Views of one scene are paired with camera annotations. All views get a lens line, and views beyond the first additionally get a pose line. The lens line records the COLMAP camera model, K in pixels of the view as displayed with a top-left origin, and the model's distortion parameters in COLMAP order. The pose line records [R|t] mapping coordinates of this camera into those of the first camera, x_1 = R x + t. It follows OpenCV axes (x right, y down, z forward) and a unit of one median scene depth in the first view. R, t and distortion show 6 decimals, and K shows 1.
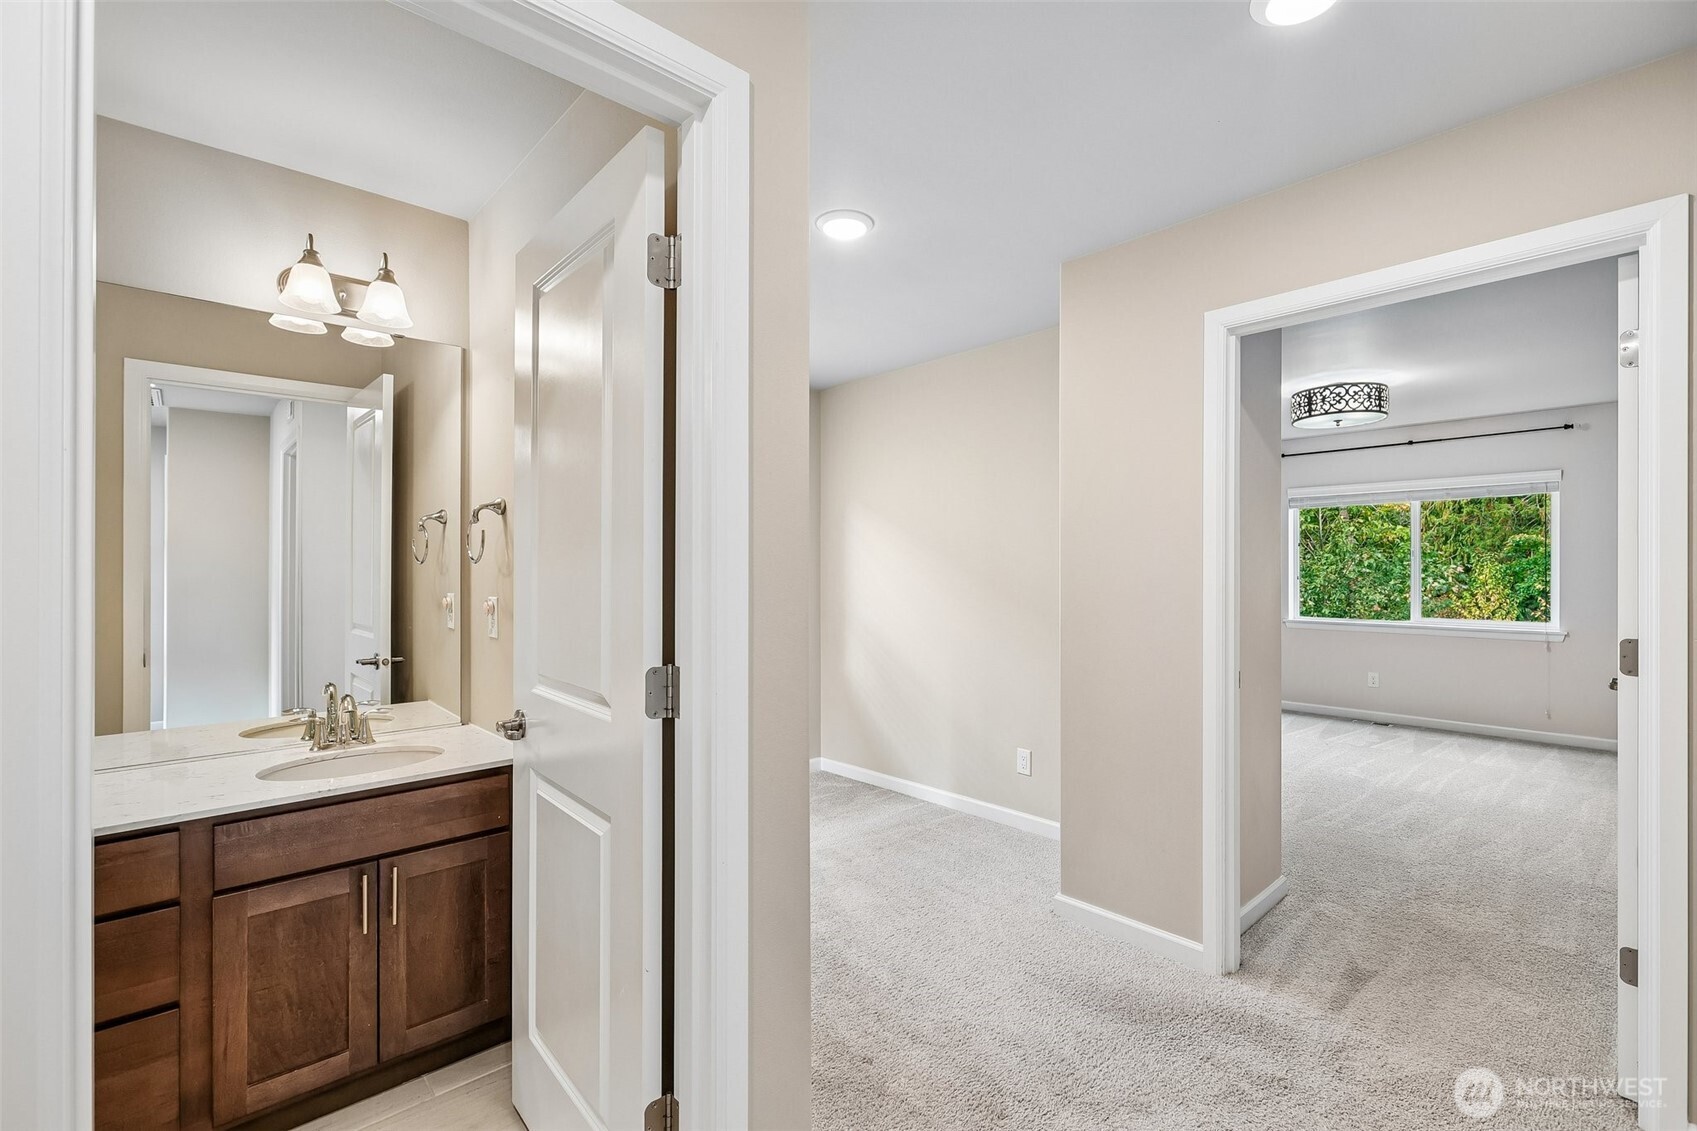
lens RADIAL K [[749.2, 0, 847.7], [0, 749.2, 568.3], [0, 0, 1]] dist [0.002002, 0.001067]
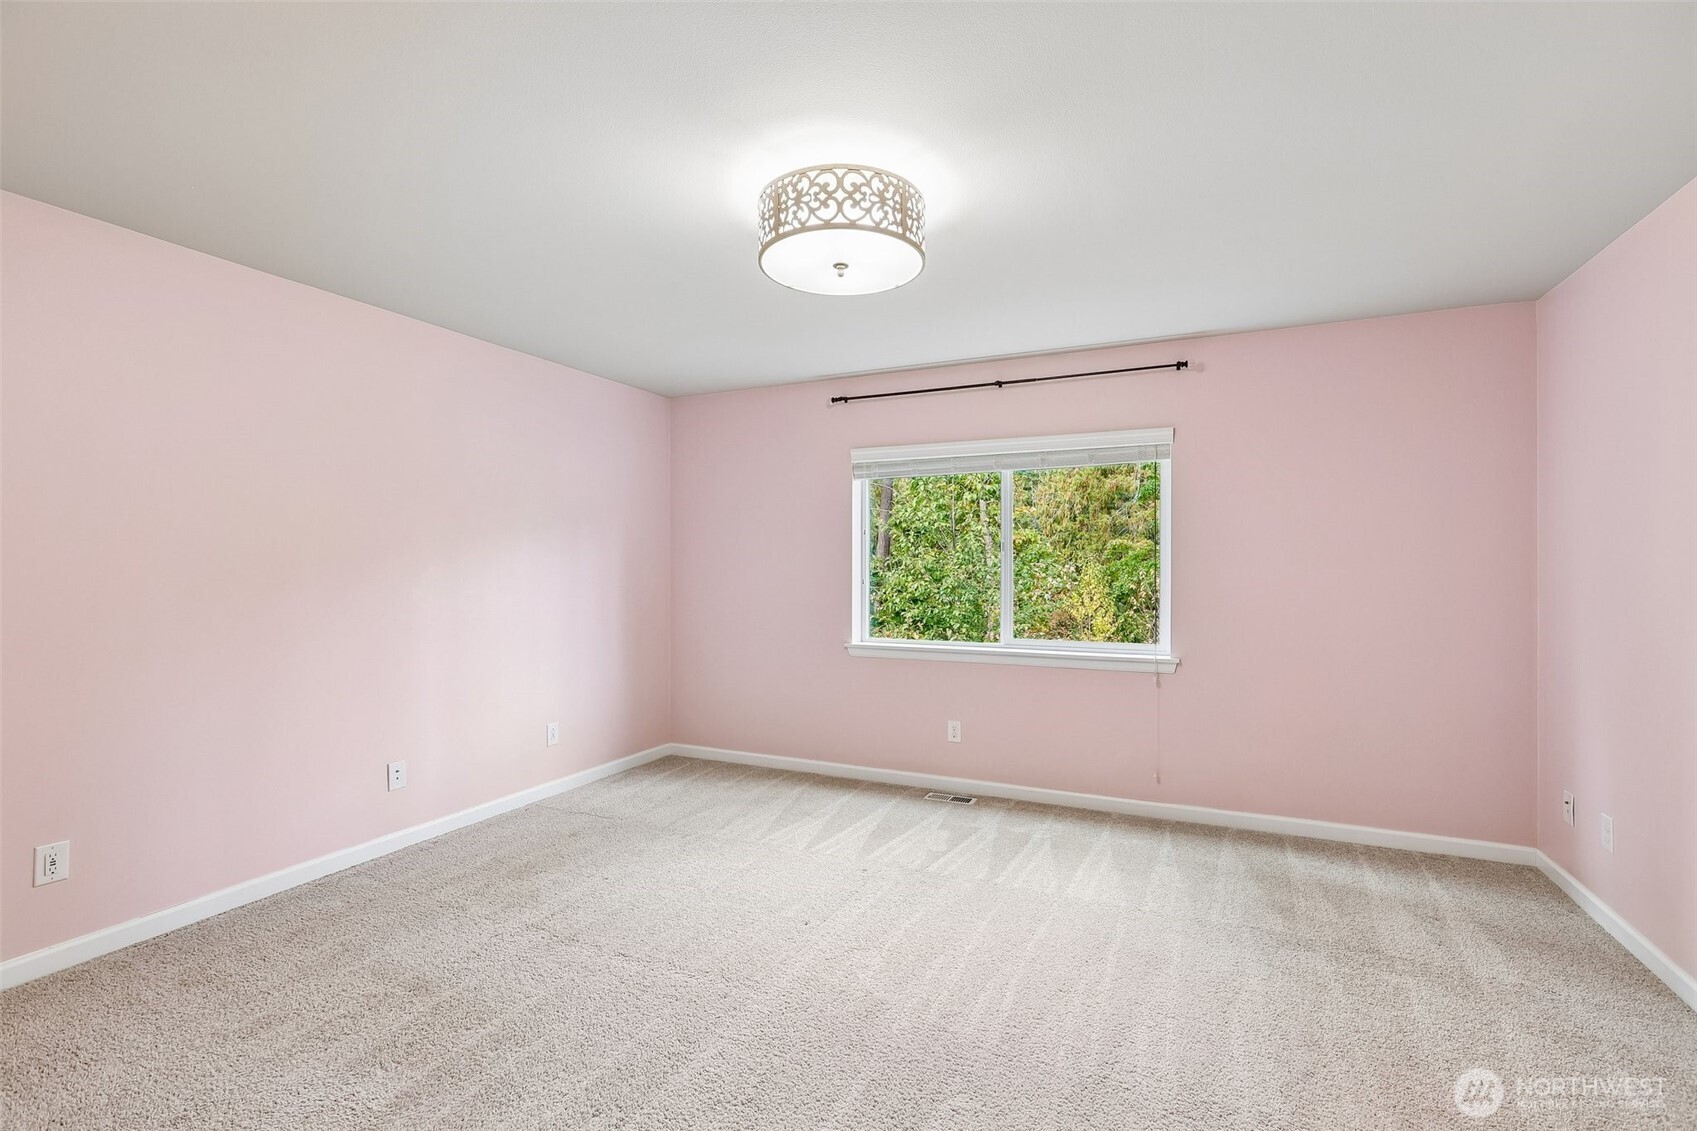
lens RADIAL K [[749.2, 0, 839.0], [0, 749.2, 564.7], [0, 0, 1]] dist [0.002002, 0.001067]
pose [[0.929279, 0.004110, 0.369357, 0.369198], [-0.002684, 0.999987, -0.004375, 0.000361], [-0.369370, 0.003074, 0.929277, 0.426928]]
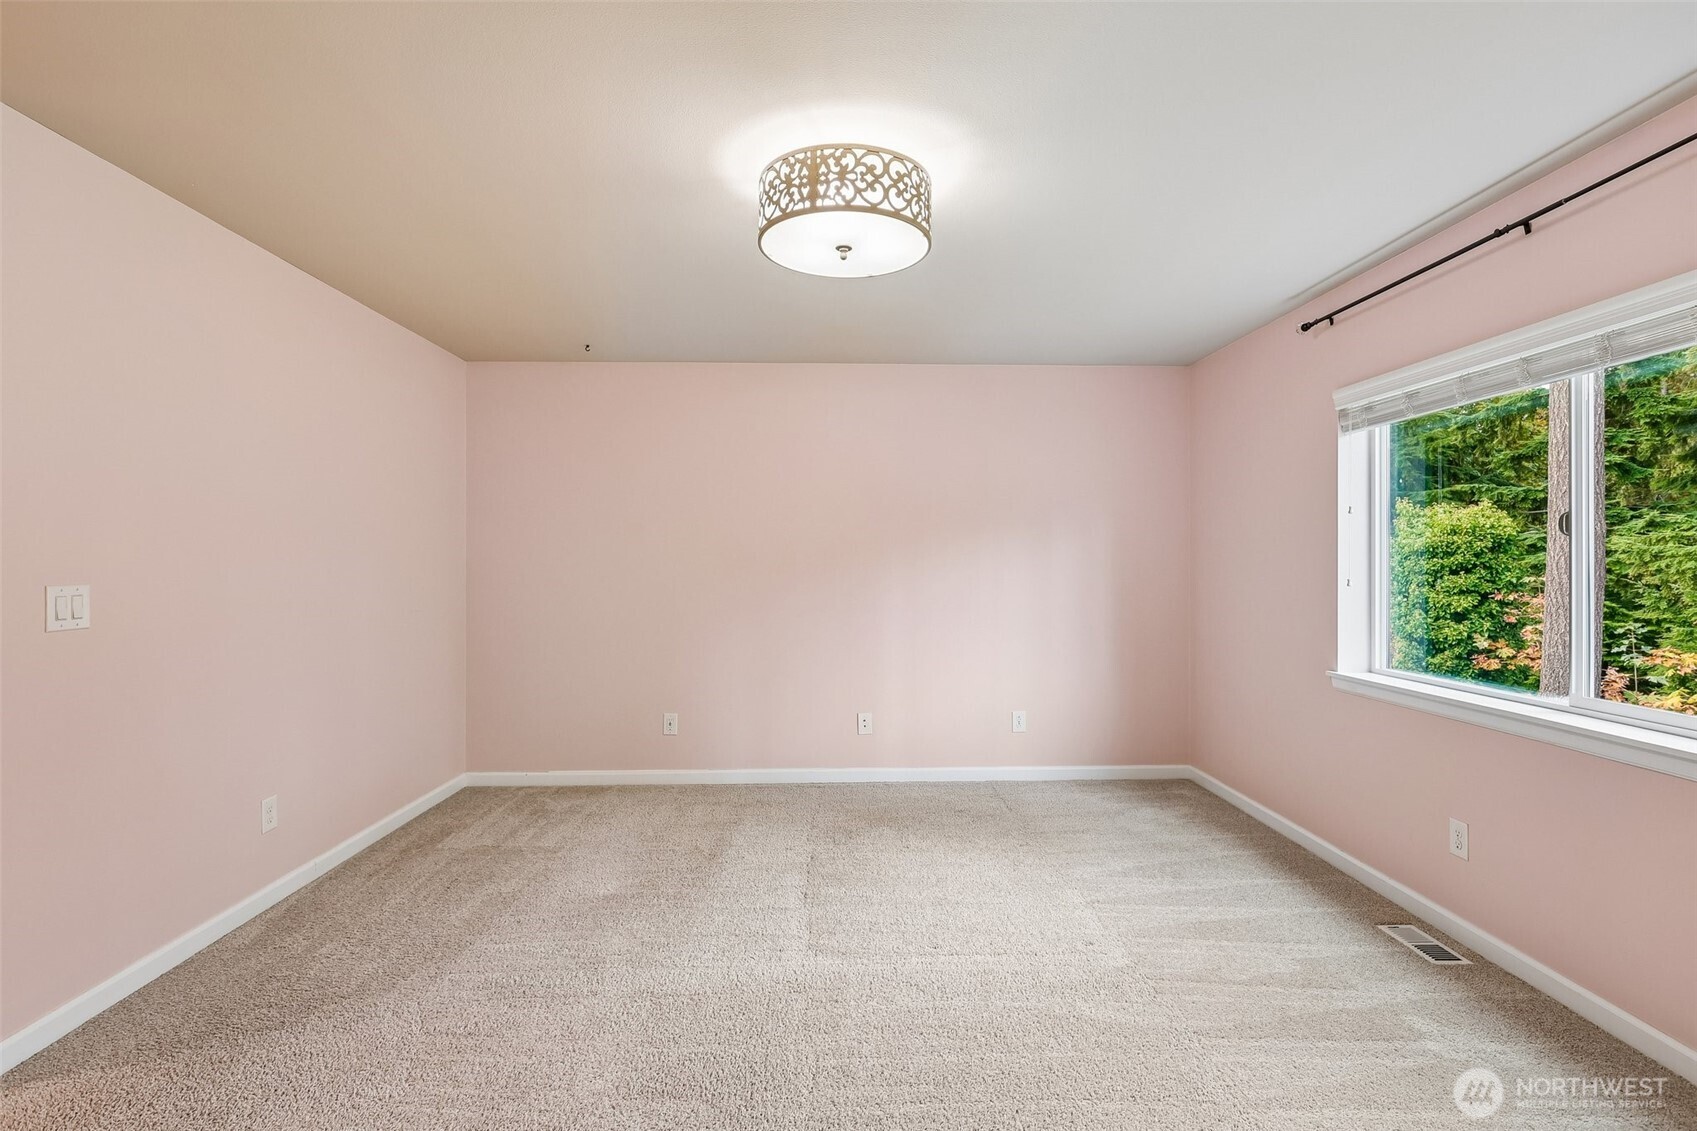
lens RADIAL K [[789.0, 0, 863.2], [0, 789.0, 556.6], [0, 0, 1]] dist [-0.000913, 0.000744]
pose [[0.761040, -0.002364, -0.648701, 0.767550], [-0.000888, 0.999989, -0.004687, -0.000789], [0.648705, 0.004143, 0.761029, 0.493606]]
